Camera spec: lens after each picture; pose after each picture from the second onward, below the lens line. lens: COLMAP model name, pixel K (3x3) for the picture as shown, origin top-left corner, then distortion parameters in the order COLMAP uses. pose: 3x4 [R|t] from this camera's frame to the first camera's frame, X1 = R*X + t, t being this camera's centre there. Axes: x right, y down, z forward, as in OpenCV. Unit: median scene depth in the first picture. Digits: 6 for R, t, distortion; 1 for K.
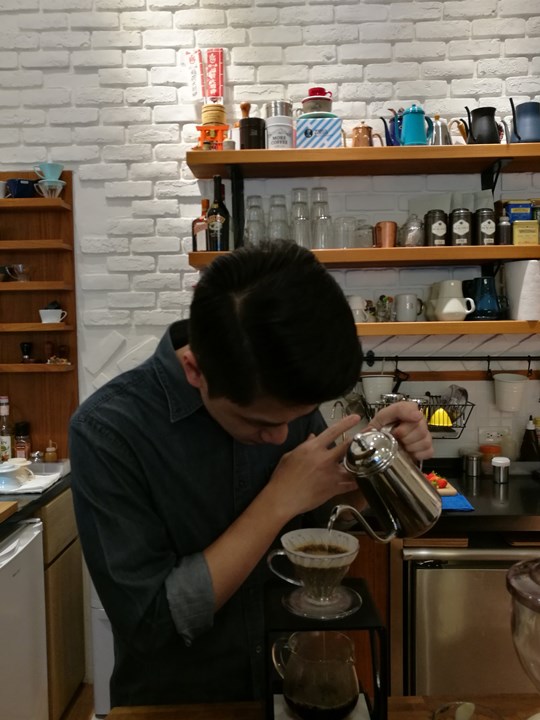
lens RADIAL K [[634.1, 0, 269.6], [0, 634.1, 361.6], [0, 0, 1]] dist [0.057060, 0.015319]
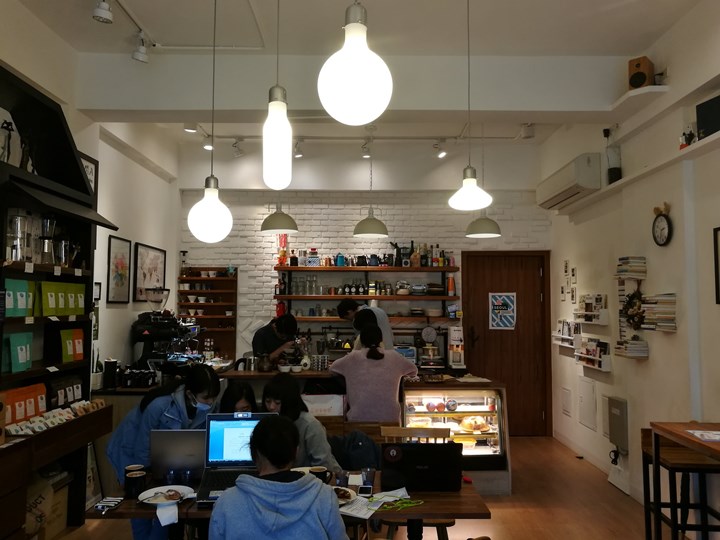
lens RADIAL K [[568.9, 0, 365.7], [0, 568.9, 268.6], [0, 0, 1]] dist [0.095831, -0.003239]
pose [[0.998149, 0.019348, 0.057648, 0.168211], [-0.011697, 0.991419, -0.130201, 0.071778], [-0.059672, 0.129286, 0.989810, -1.895259]]
